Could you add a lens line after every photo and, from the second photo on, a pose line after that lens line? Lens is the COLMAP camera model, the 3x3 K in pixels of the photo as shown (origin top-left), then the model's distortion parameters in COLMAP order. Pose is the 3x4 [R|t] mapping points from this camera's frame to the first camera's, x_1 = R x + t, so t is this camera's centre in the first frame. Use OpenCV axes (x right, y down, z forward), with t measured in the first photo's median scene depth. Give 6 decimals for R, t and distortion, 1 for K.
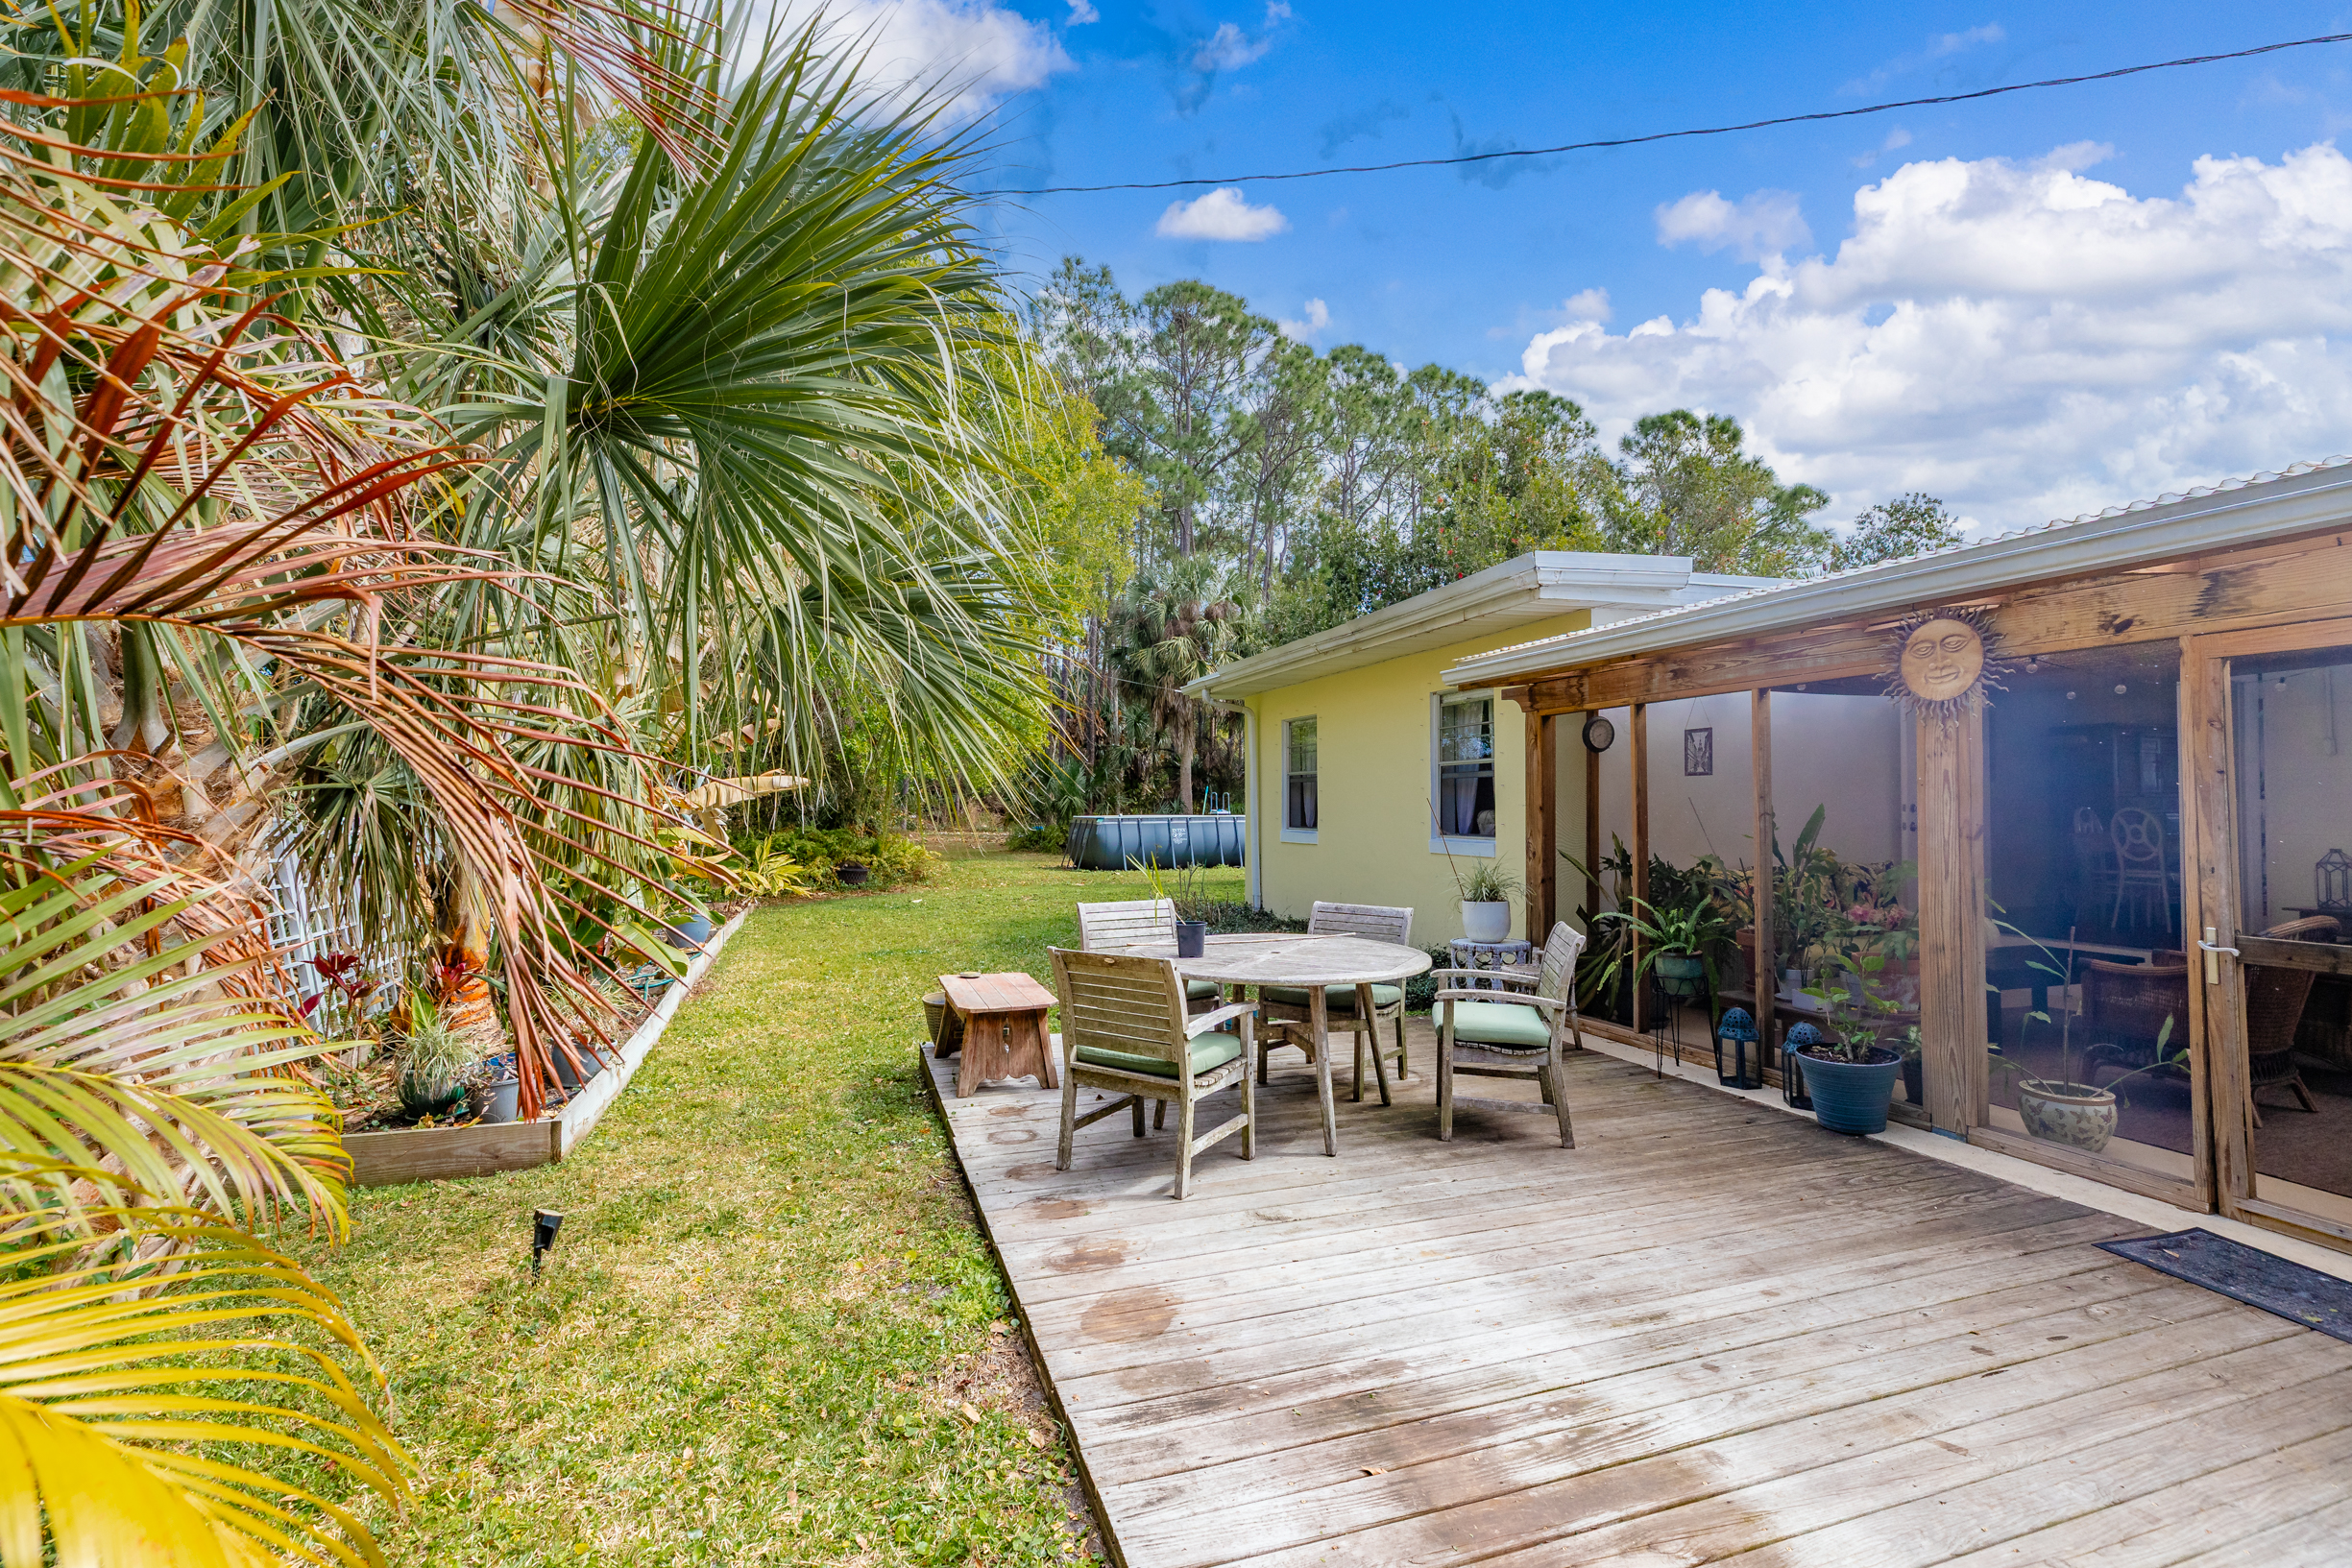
lens RADIAL K [[1069.1, 0, 1187.3], [0, 1069.1, 779.3], [0, 0, 1]] dist [0.001859, 0.000169]
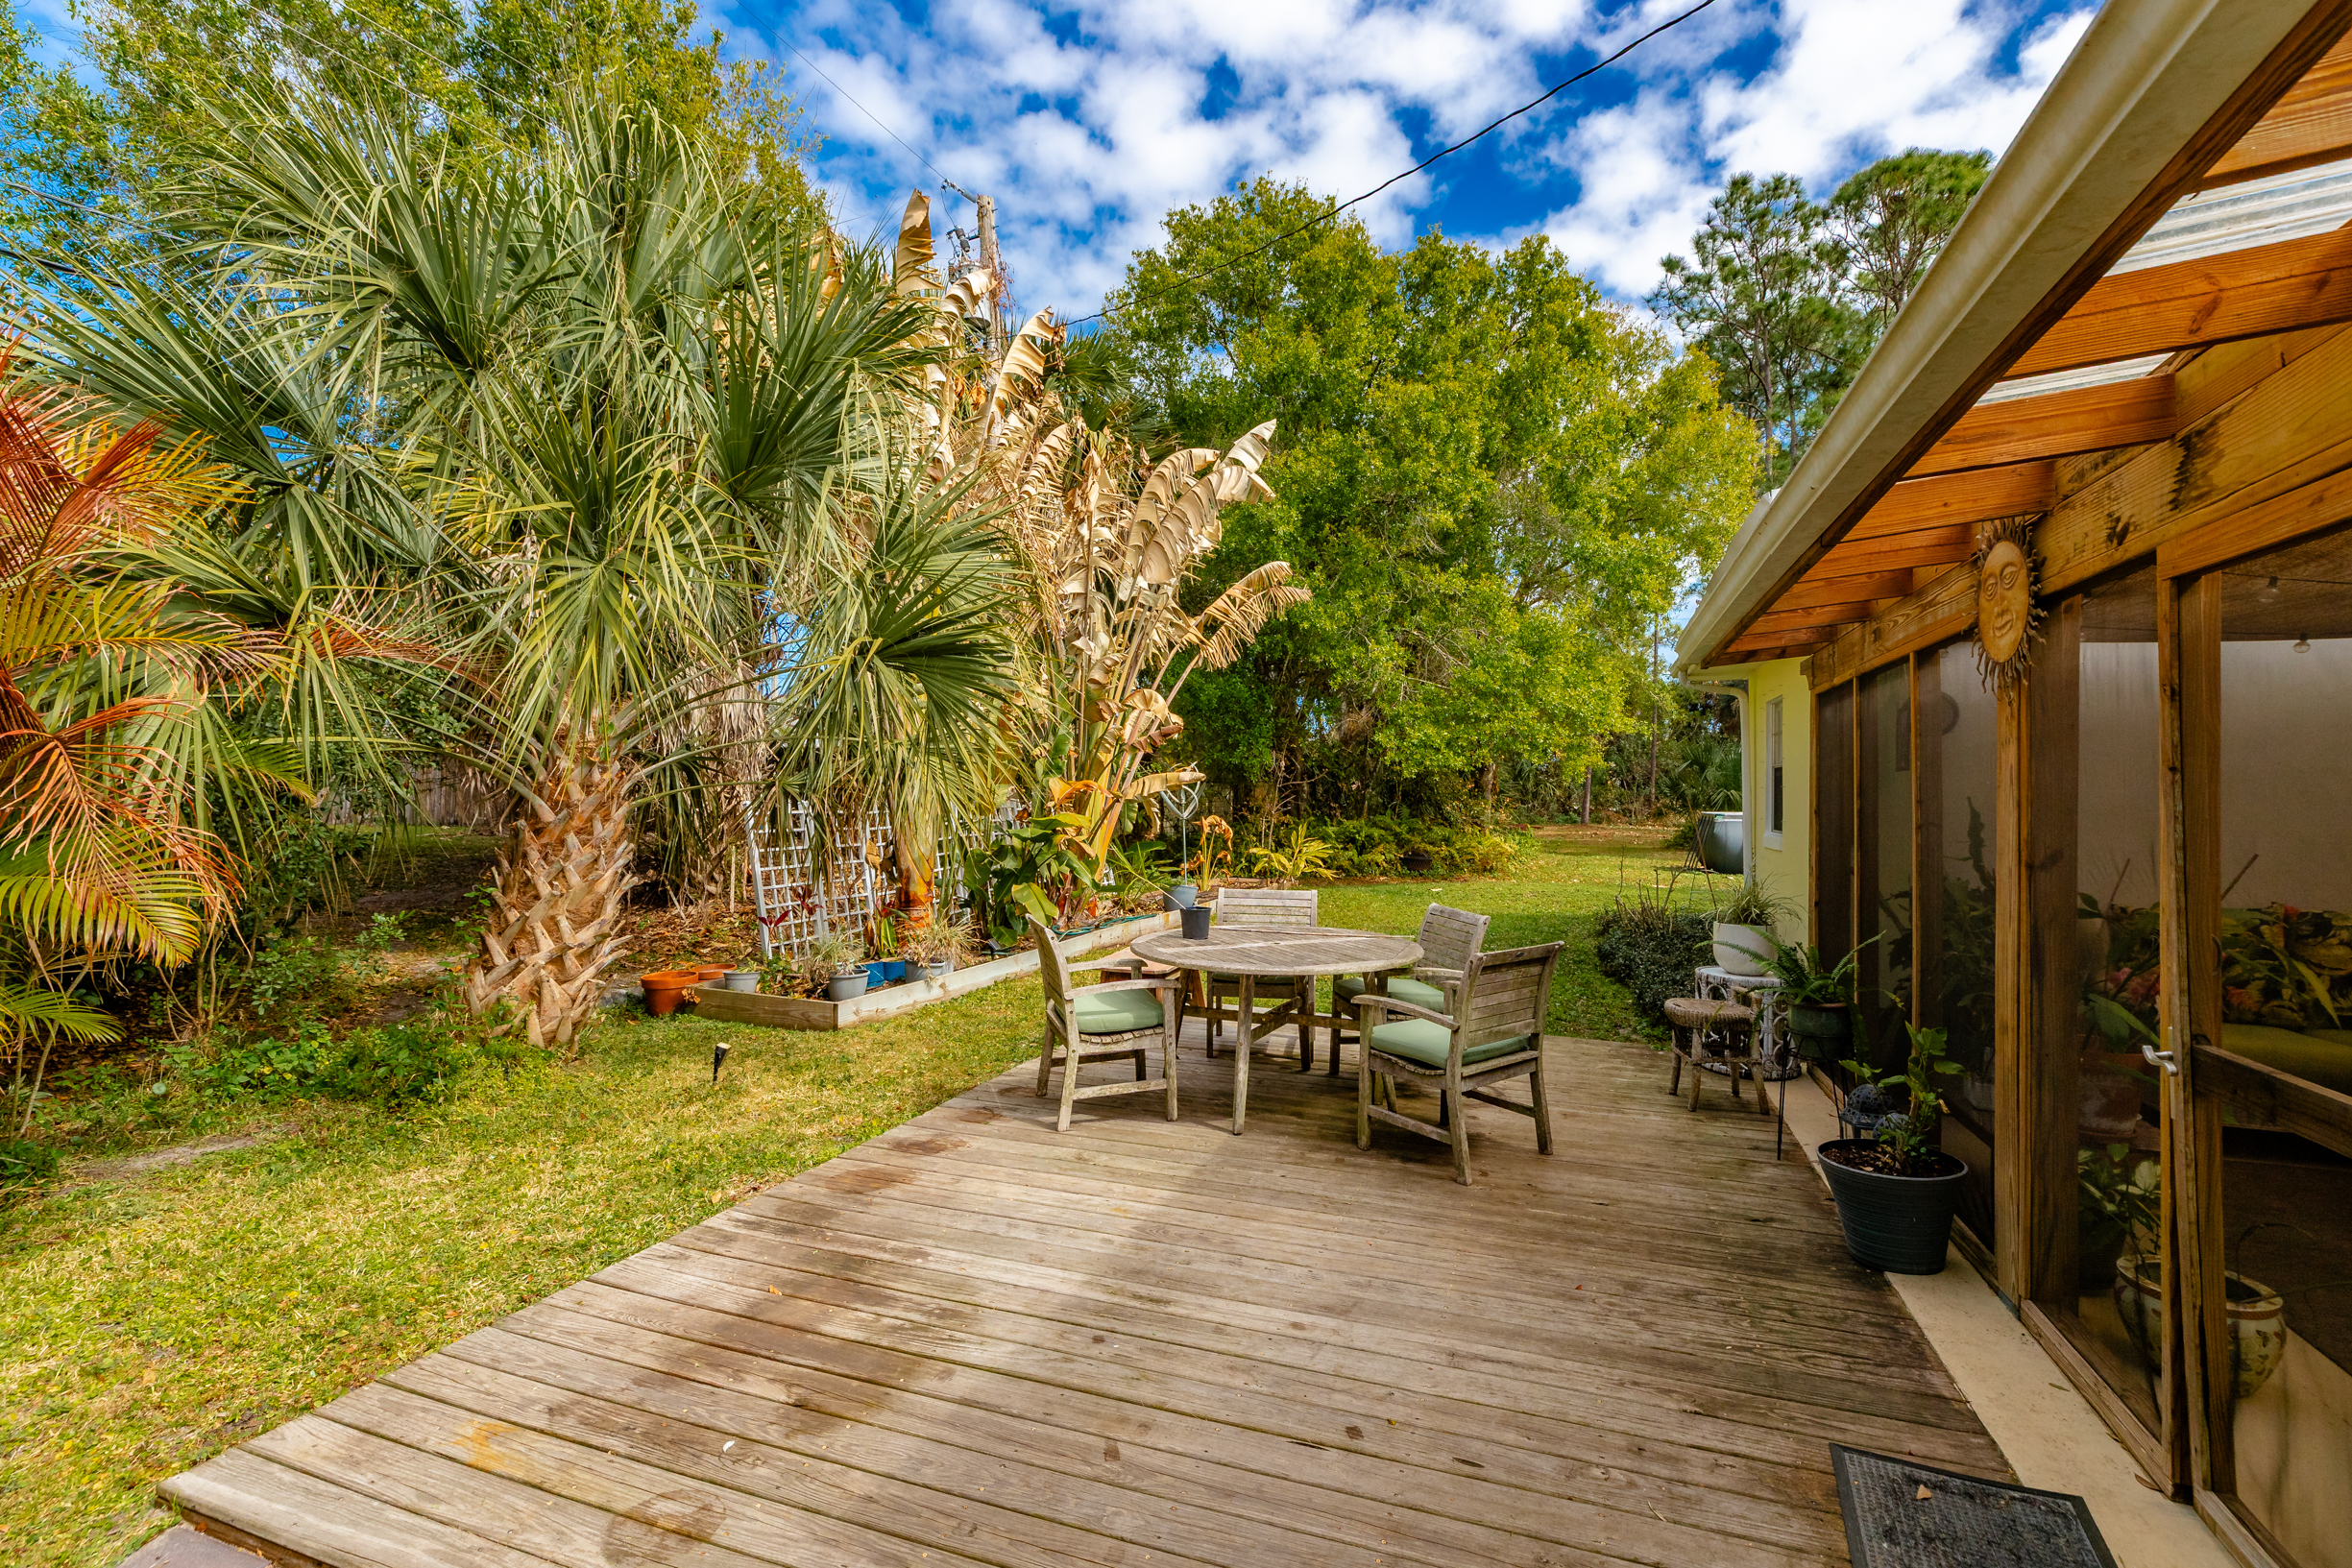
lens RADIAL K [[1069.1, 0, 1188.6], [0, 1069.1, 787.1], [0, 0, 1]] dist [0.001859, 0.000169]
pose [[0.772621, 0.006351, -0.634836, 0.942058], [0.004315, 0.999874, 0.015256, -0.013240], [0.634853, -0.014526, 0.772496, 0.183489]]
